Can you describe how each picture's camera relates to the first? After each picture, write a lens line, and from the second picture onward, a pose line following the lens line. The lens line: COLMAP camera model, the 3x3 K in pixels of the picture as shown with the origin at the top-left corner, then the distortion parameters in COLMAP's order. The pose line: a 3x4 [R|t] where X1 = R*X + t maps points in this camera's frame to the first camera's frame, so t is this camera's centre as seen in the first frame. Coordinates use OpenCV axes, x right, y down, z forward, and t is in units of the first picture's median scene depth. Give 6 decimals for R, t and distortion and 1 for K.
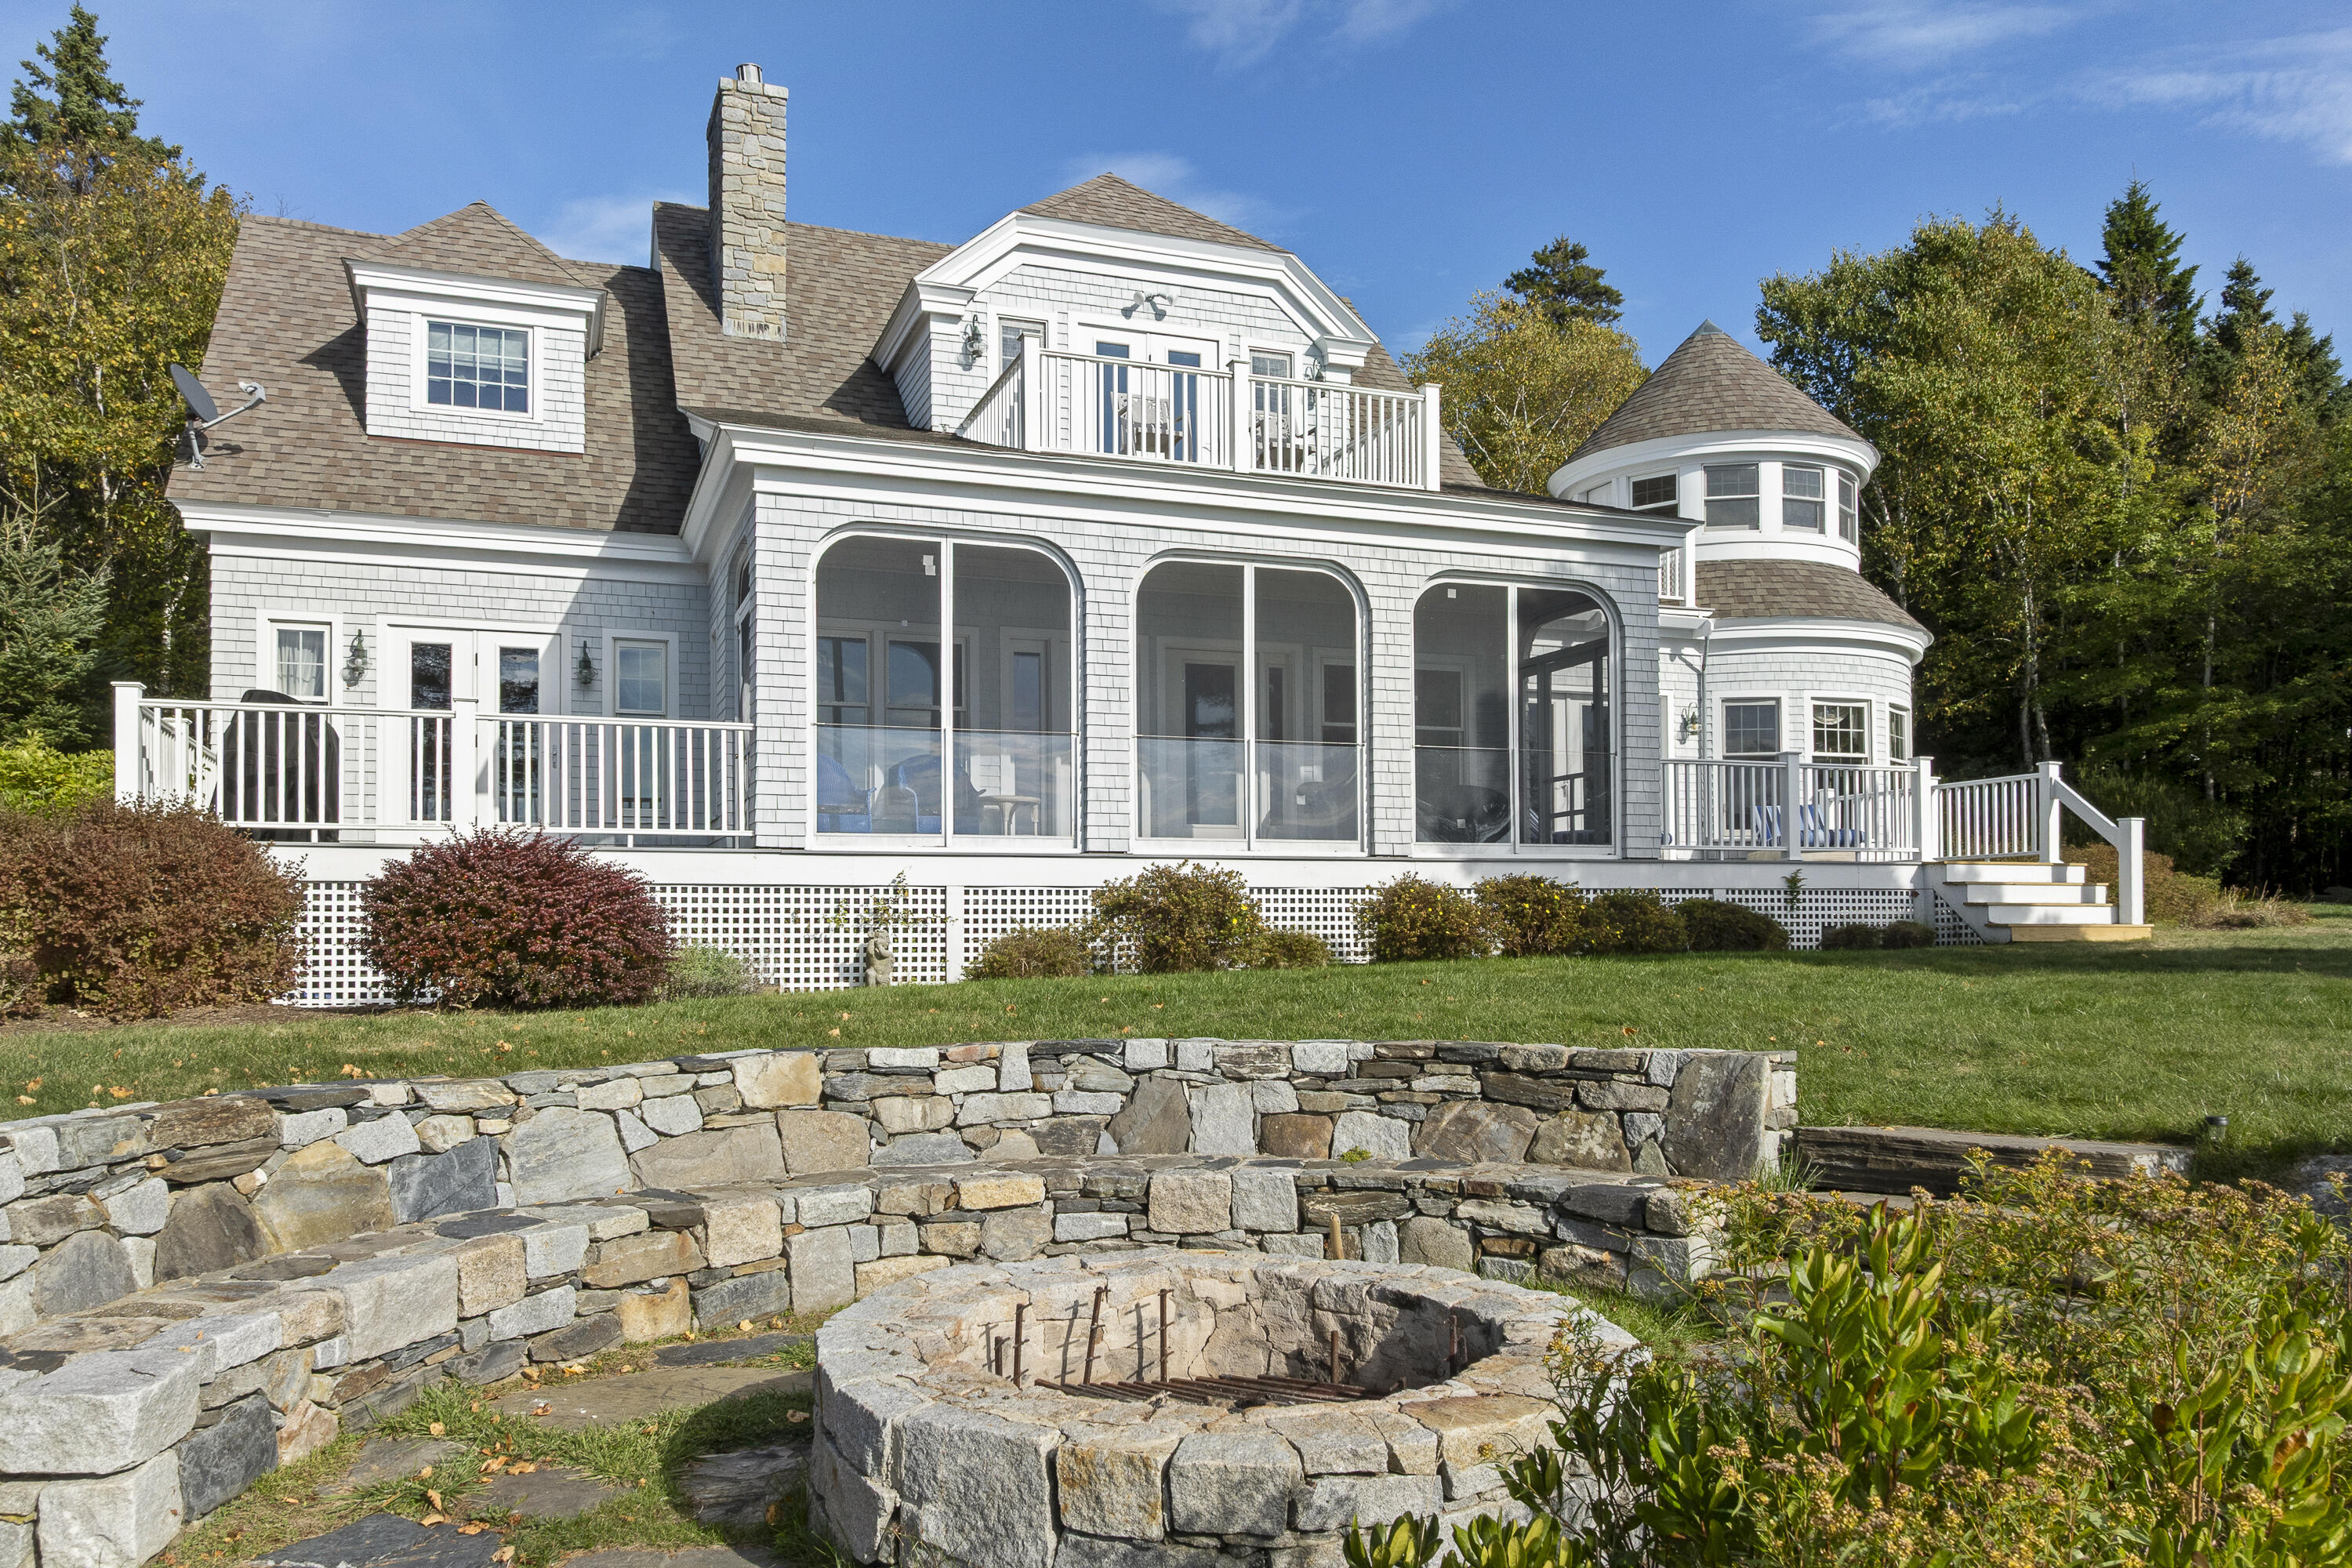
lens RADIAL K [[1690.9, 0, 1174.7], [0, 1690.9, 877.1], [0, 0, 1]] dist [-0.017125, 0.001613]
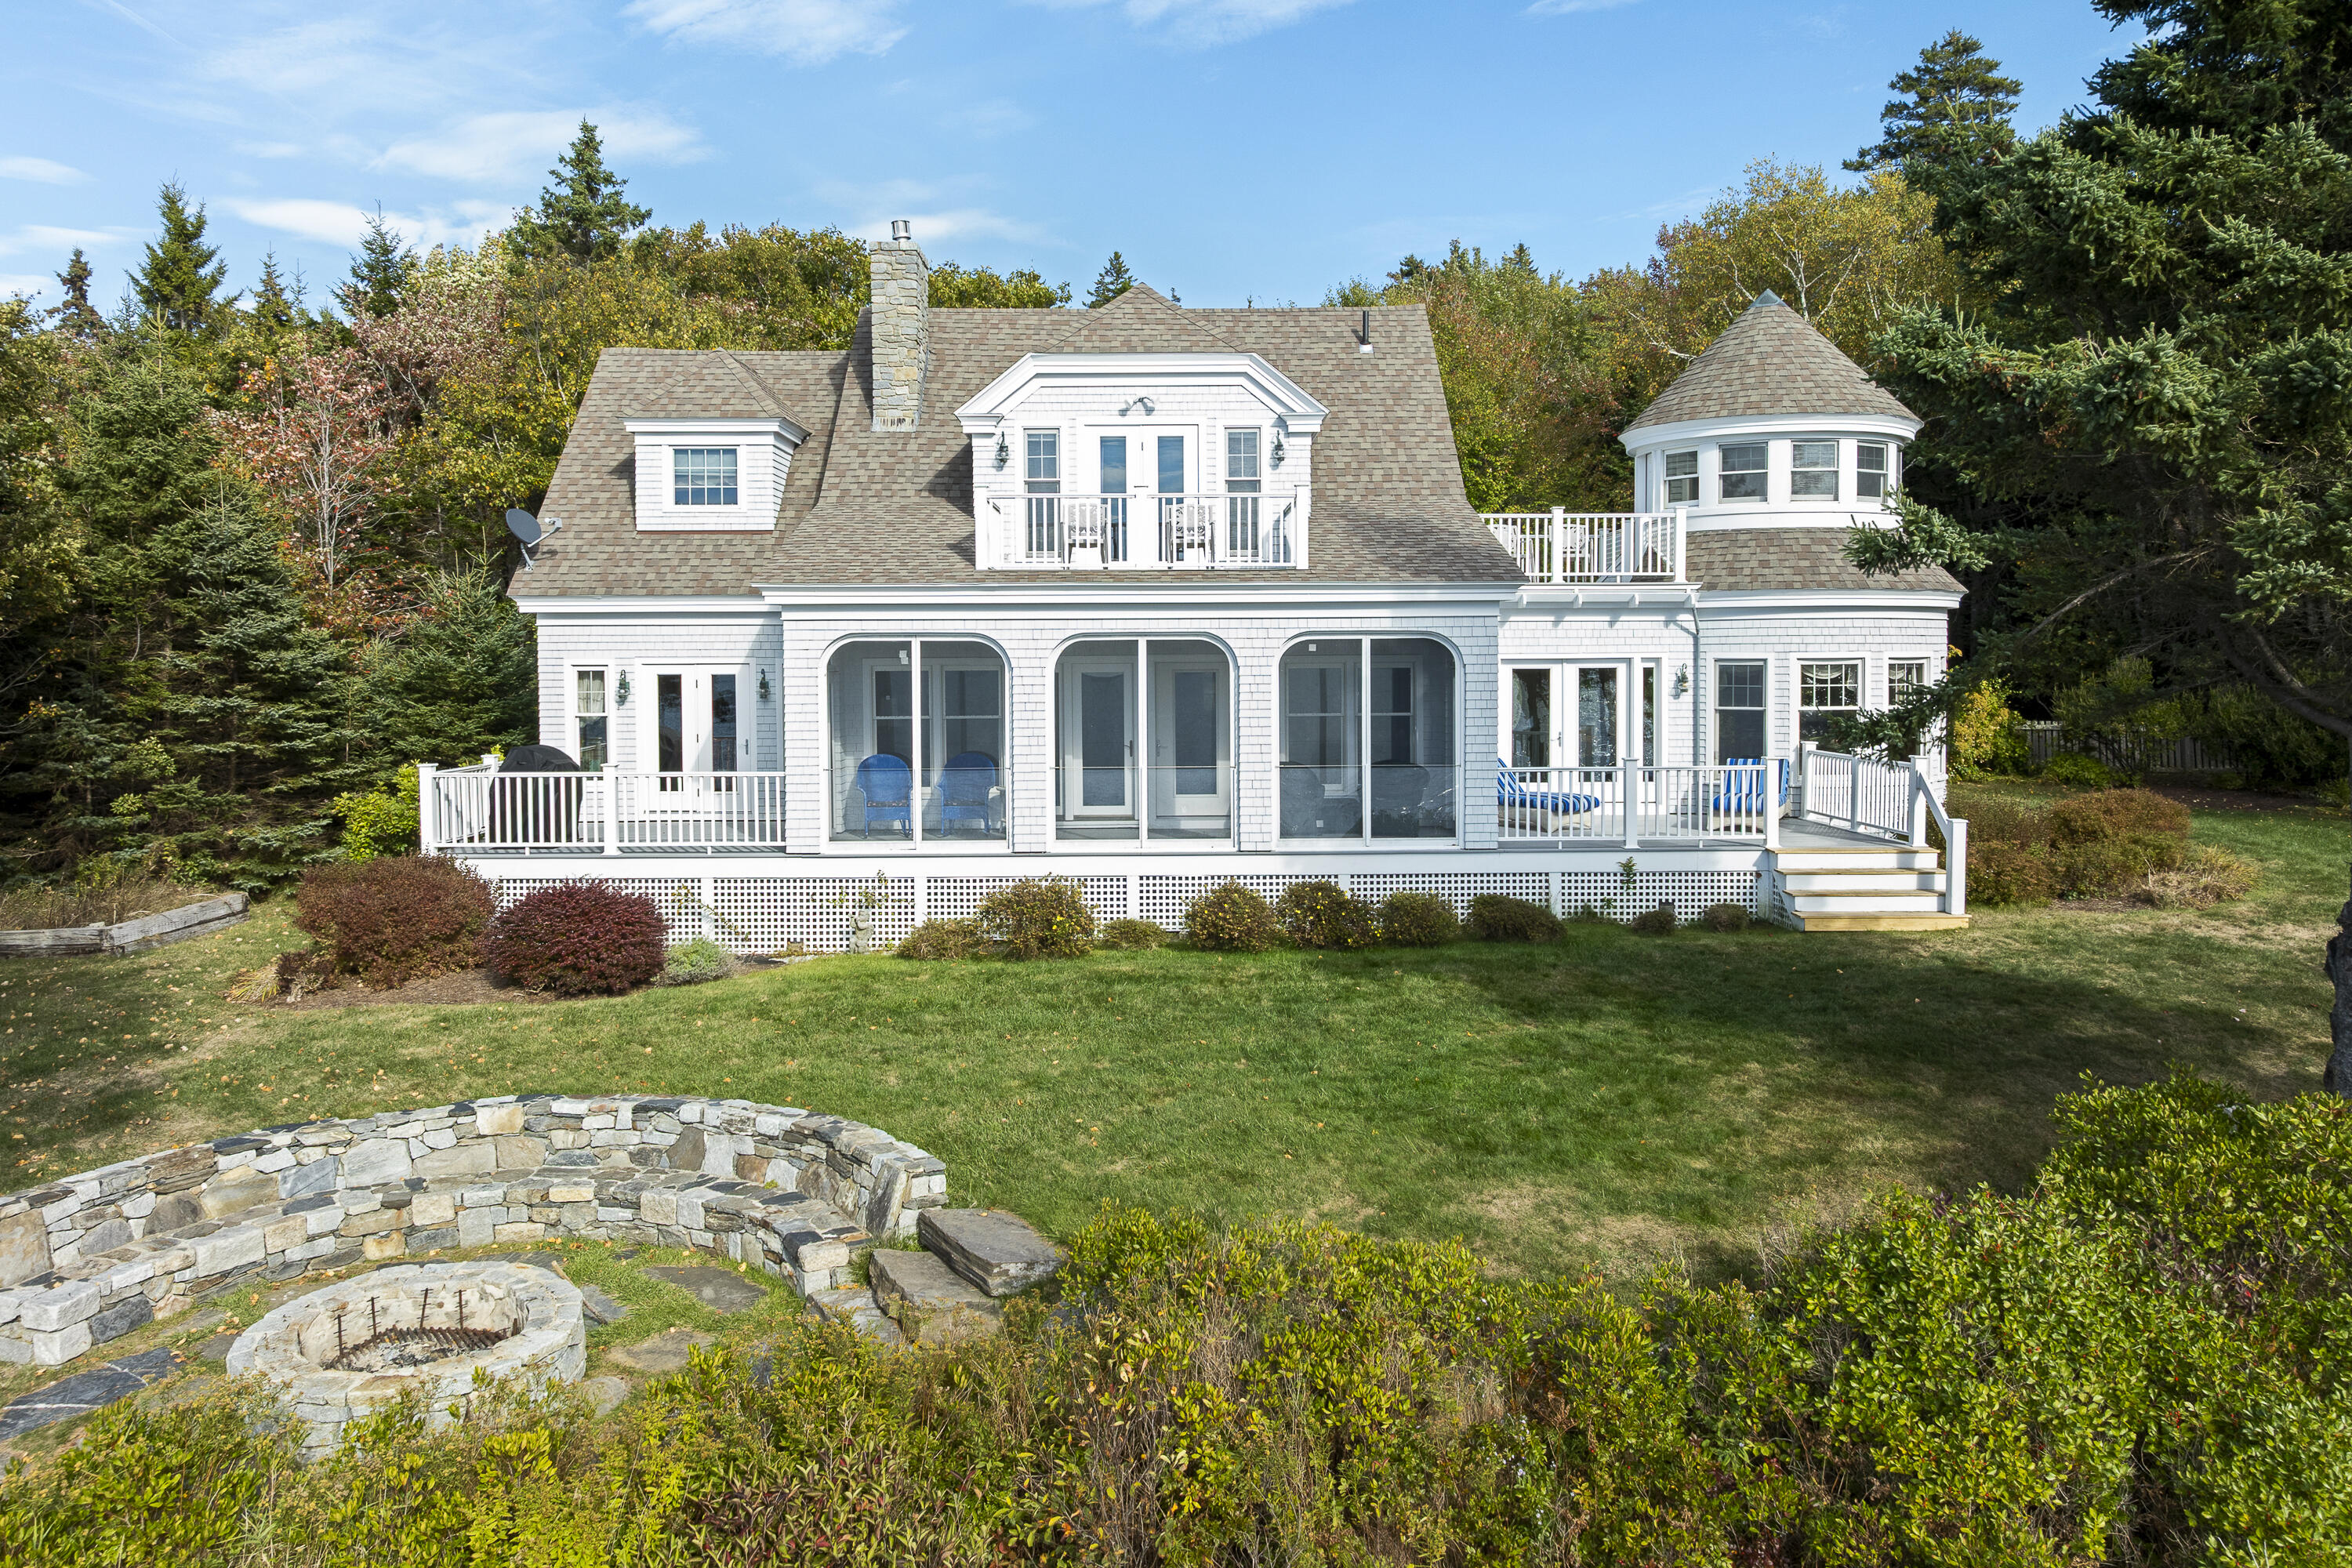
lens RADIAL K [[1569.7, 0, 1113.2], [0, 1569.7, 702.5], [0, 0, 1]] dist [-0.009498, 0.001007]
pose [[0.937456, 0.007914, -0.348014, 0.443878], [0.009396, 0.998802, 0.048023, -0.186100], [0.347977, -0.048289, 0.936259, -0.190042]]
